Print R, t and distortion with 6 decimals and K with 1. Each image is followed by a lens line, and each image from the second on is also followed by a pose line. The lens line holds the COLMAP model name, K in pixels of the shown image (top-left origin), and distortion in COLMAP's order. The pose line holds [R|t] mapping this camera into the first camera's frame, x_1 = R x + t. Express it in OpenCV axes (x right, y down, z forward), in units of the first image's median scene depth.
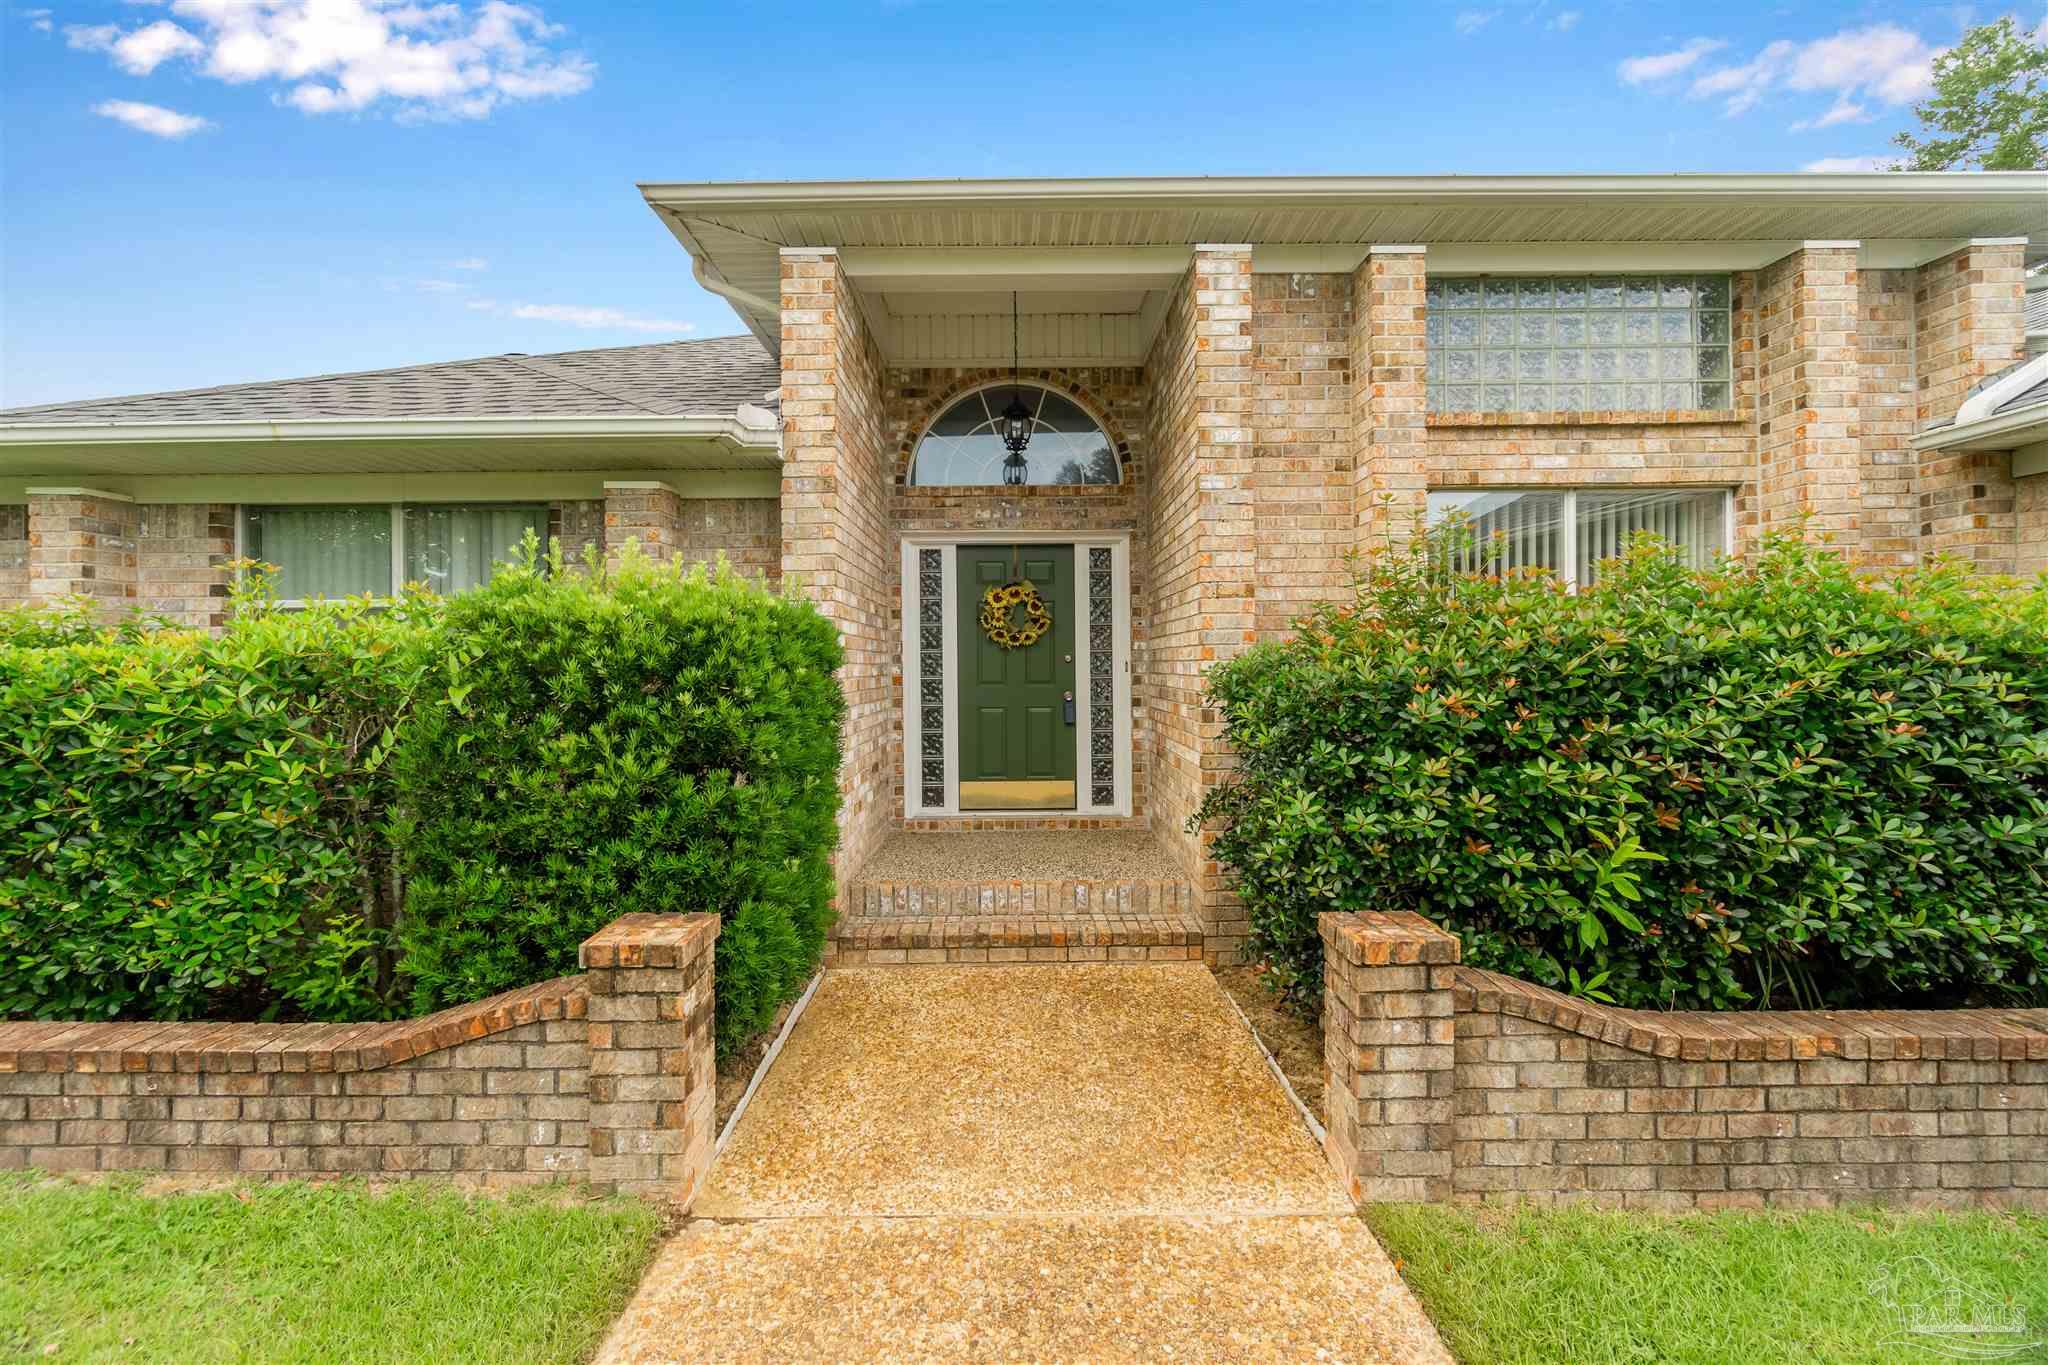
lens RADIAL K [[877.0, 0, 1023.2], [0, 877.0, 672.3], [0, 0, 1]] dist [-0.007826, 0.002082]
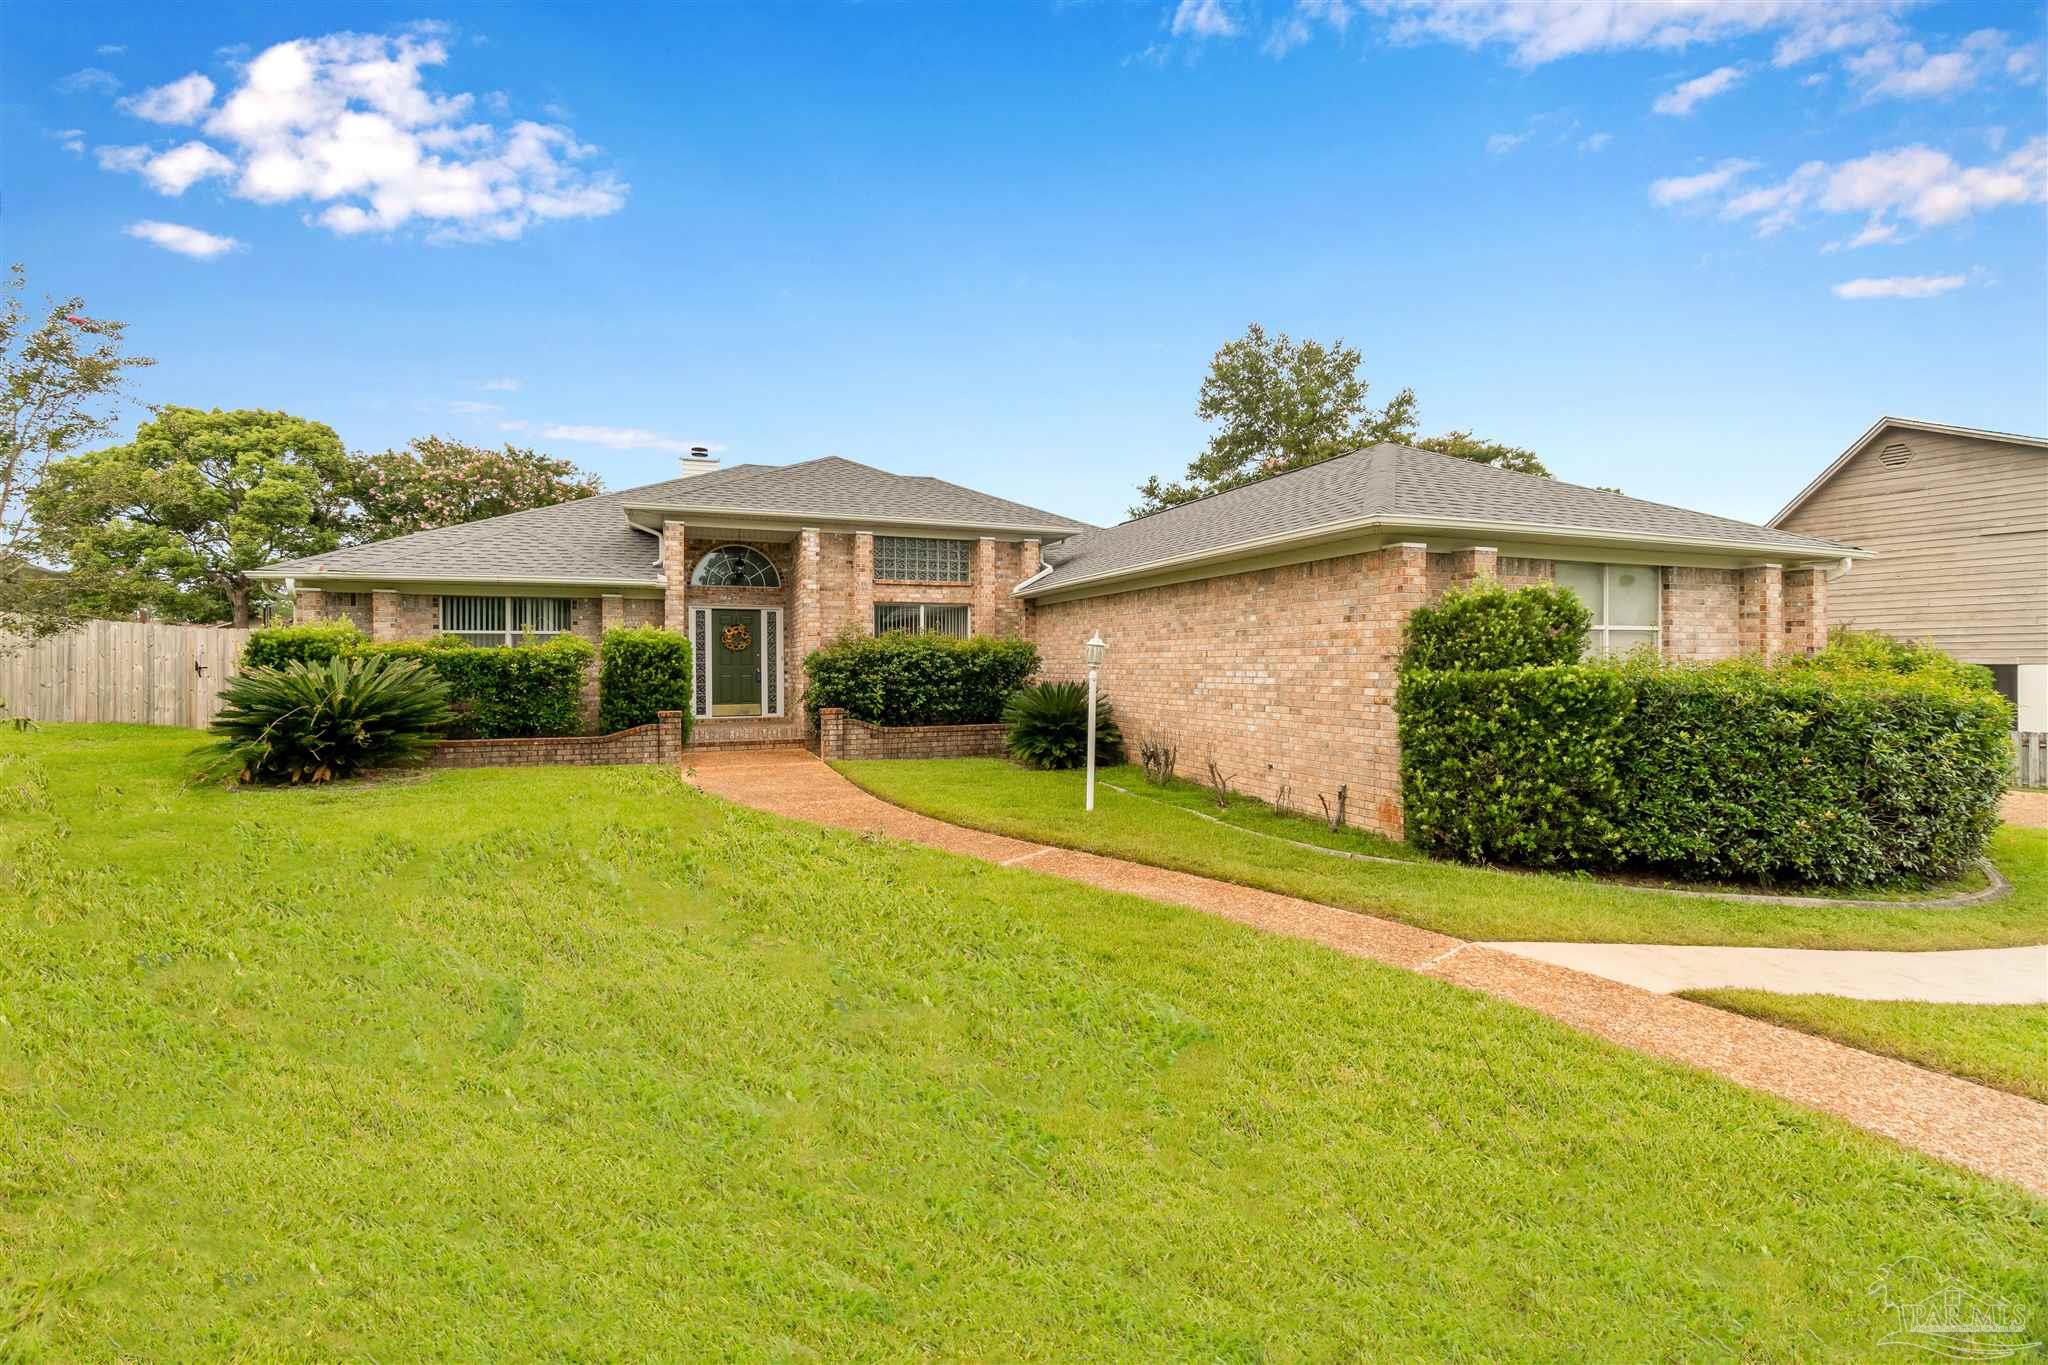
lens RADIAL K [[877.0, 0, 1021.0], [0, 877.0, 668.3], [0, 0, 1]] dist [-0.007826, 0.002082]
pose [[0.934306, 0.002313, 0.356466, -0.202636], [0.000917, 0.999960, -0.008890, 0.065353], [-0.356472, 0.008632, 0.934266, -2.334189]]
